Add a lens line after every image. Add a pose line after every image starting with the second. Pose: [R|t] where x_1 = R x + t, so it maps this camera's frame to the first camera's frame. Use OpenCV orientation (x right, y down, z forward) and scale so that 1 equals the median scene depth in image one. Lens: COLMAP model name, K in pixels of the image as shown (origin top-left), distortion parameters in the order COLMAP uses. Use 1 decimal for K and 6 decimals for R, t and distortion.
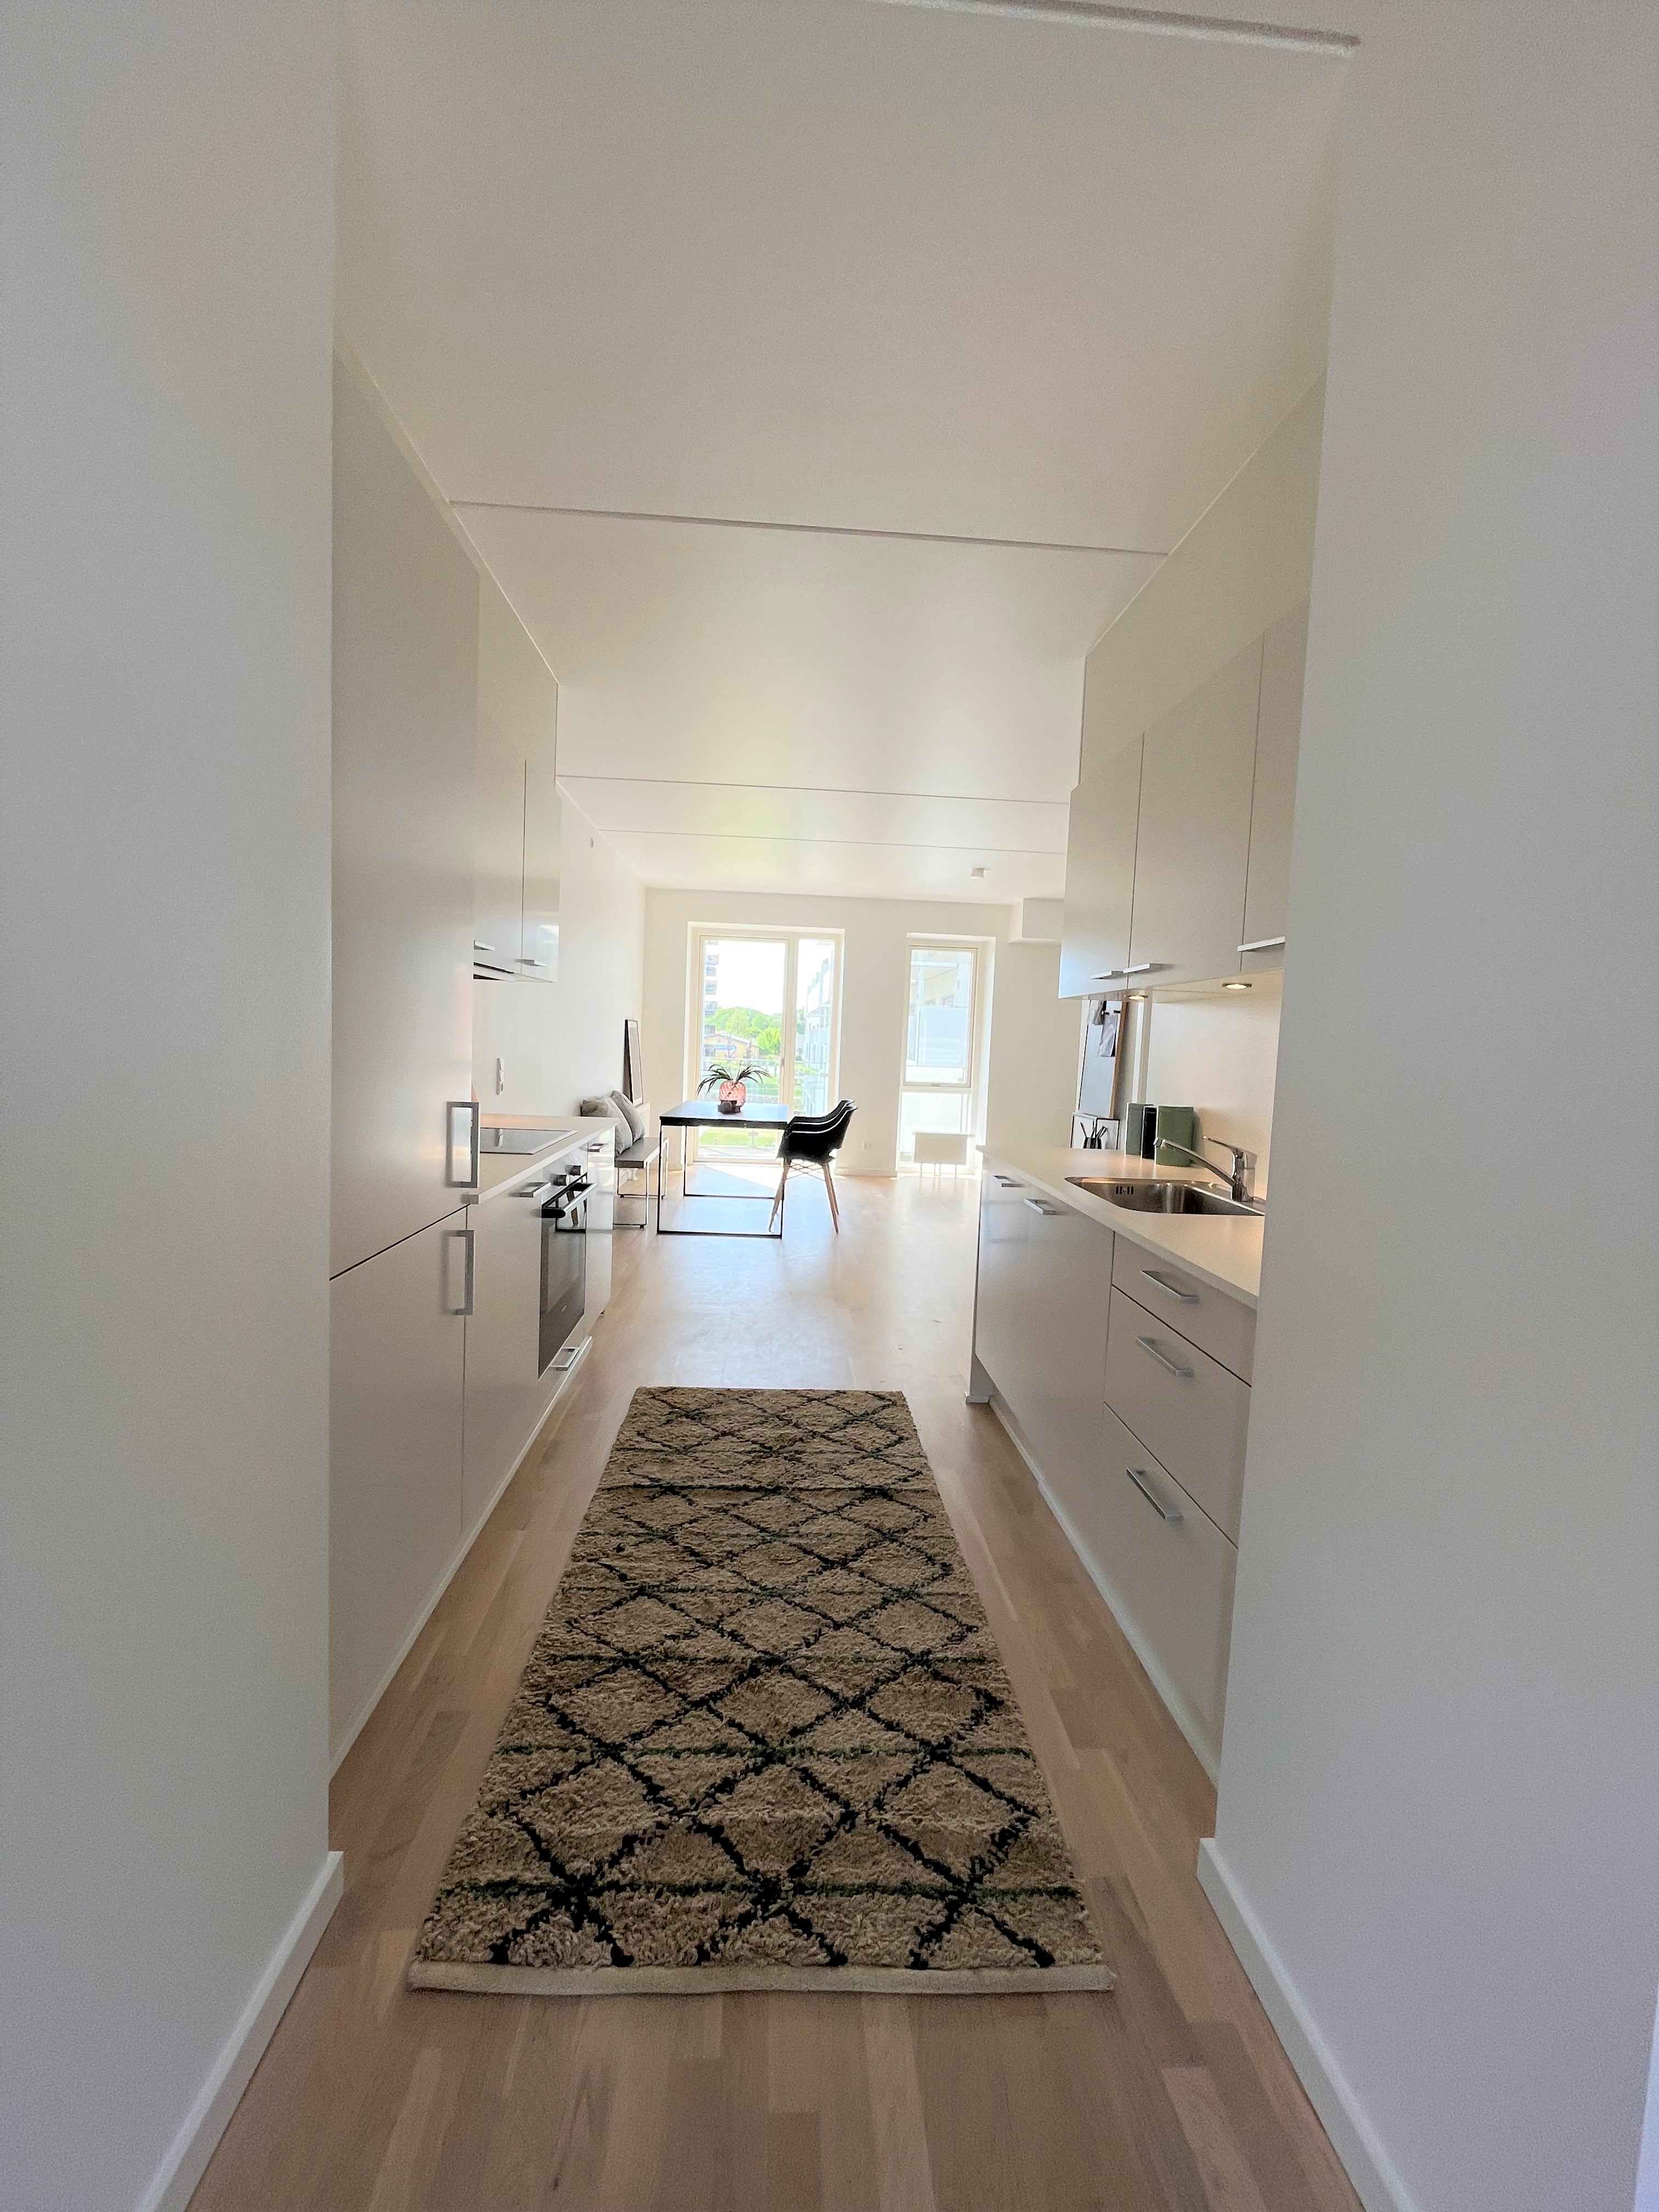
lens RADIAL K [[886.0, 0, 830.1], [0, 886.0, 1108.4], [0, 0, 1]] dist [0.004171, 0.000109]
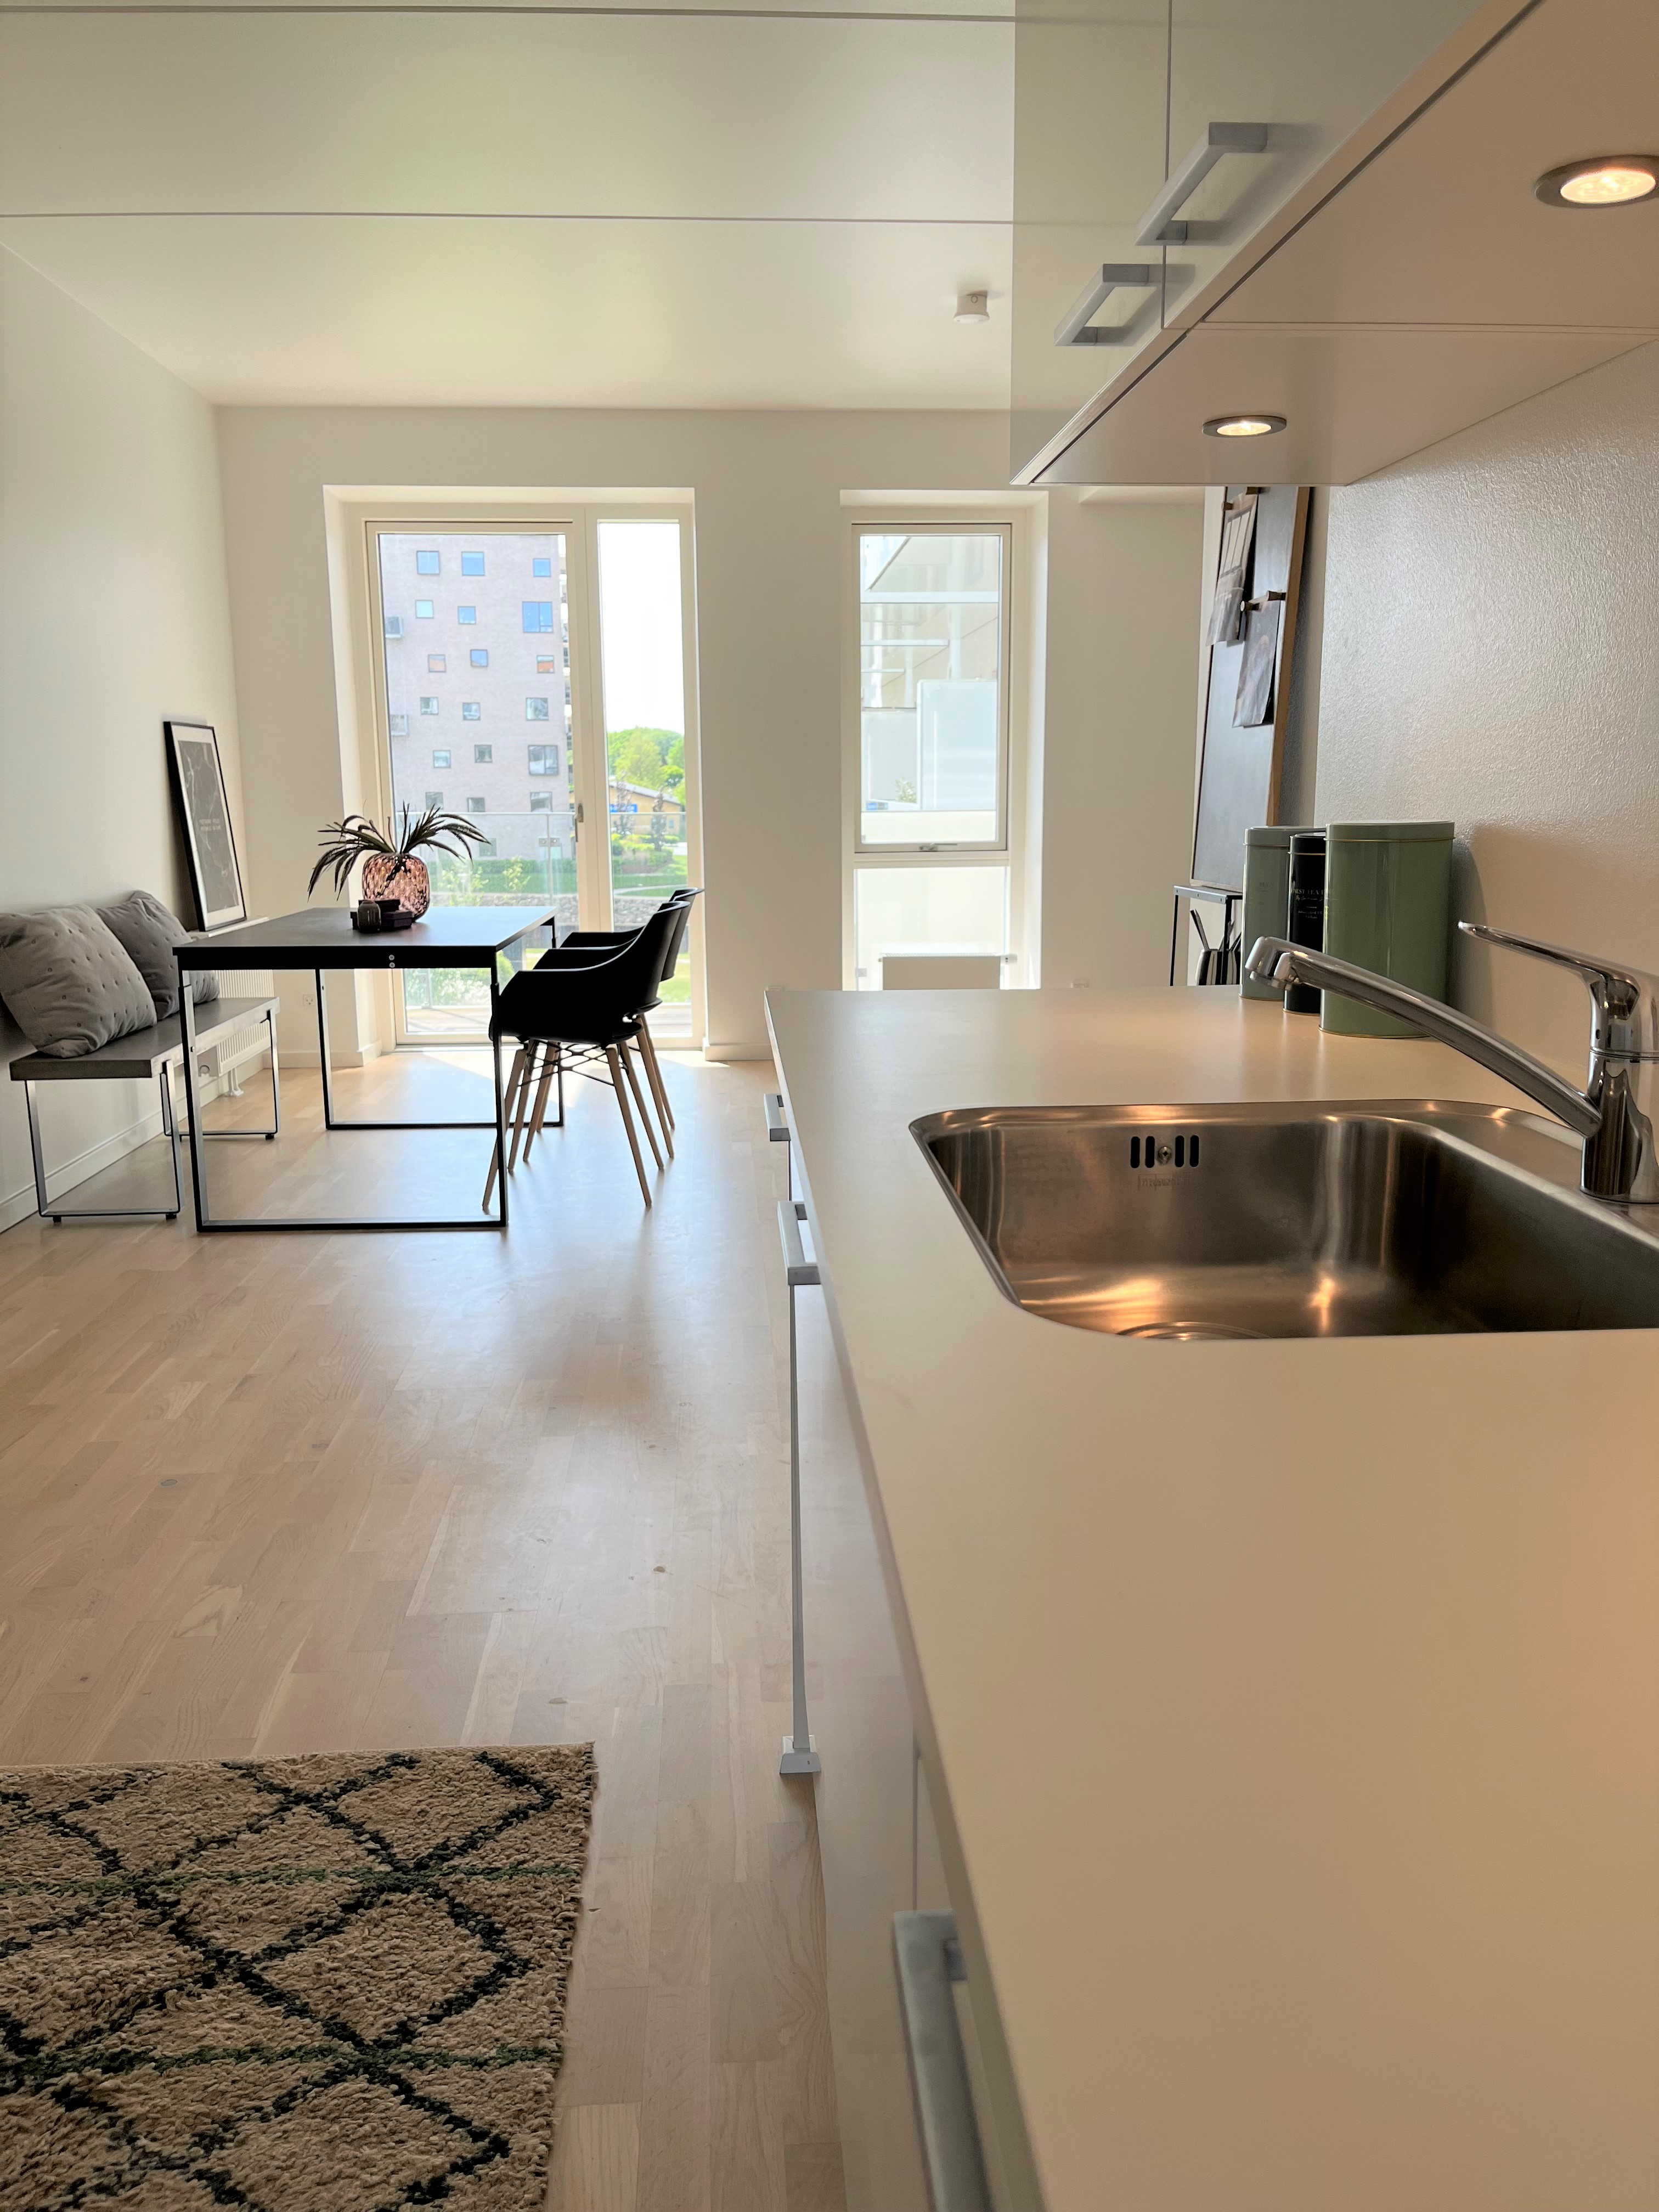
lens RADIAL K [[1684.8, 0, 824.8], [0, 1684.8, 1112.7], [0, 0, 1]] dist [0.030133, -0.009394]
pose [[0.998883, -0.046733, -0.007044, 0.094634], [0.047233, 0.992287, 0.114609, 0.008215], [0.001634, -0.114814, 0.993386, 0.205619]]
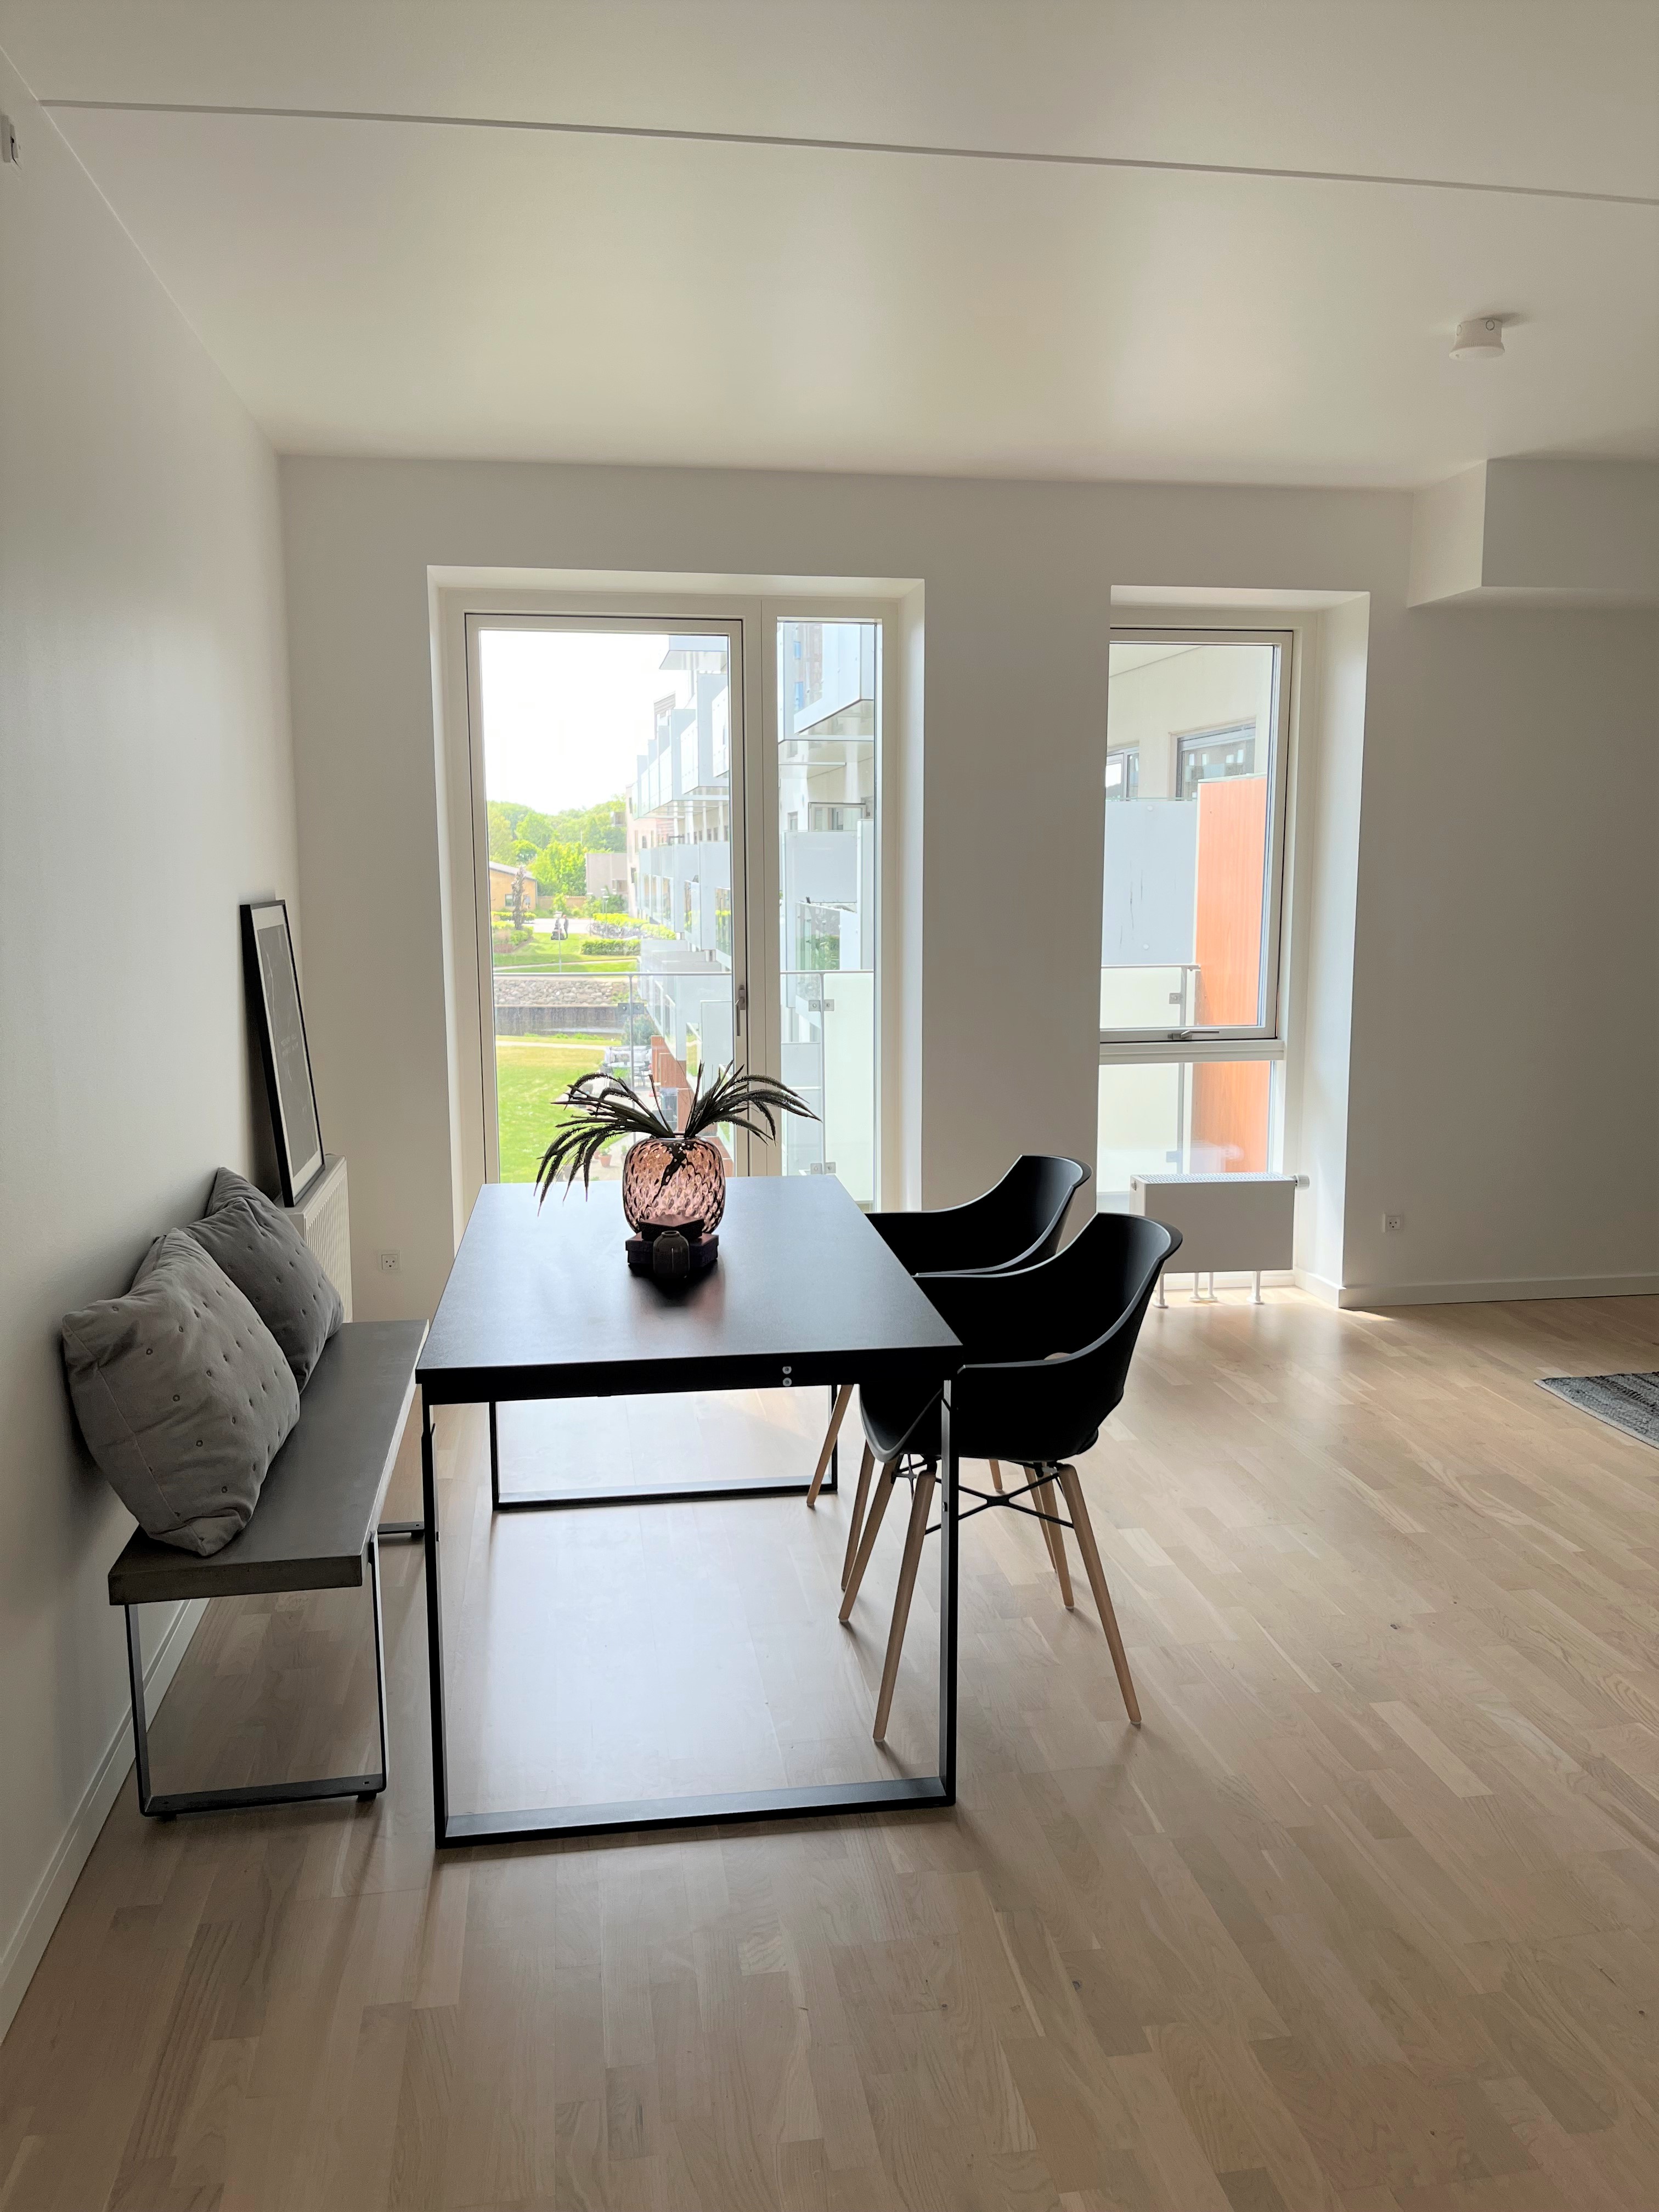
lens RADIAL K [[1684.8, 0, 842.0], [0, 1684.8, 1114.3], [0, 0, 1]] dist [0.030133, -0.009394]
pose [[0.994158, -0.056151, 0.092179, -0.107176], [0.049094, 0.995812, 0.077124, -0.076458], [-0.096123, -0.072148, 0.992751, 0.504337]]
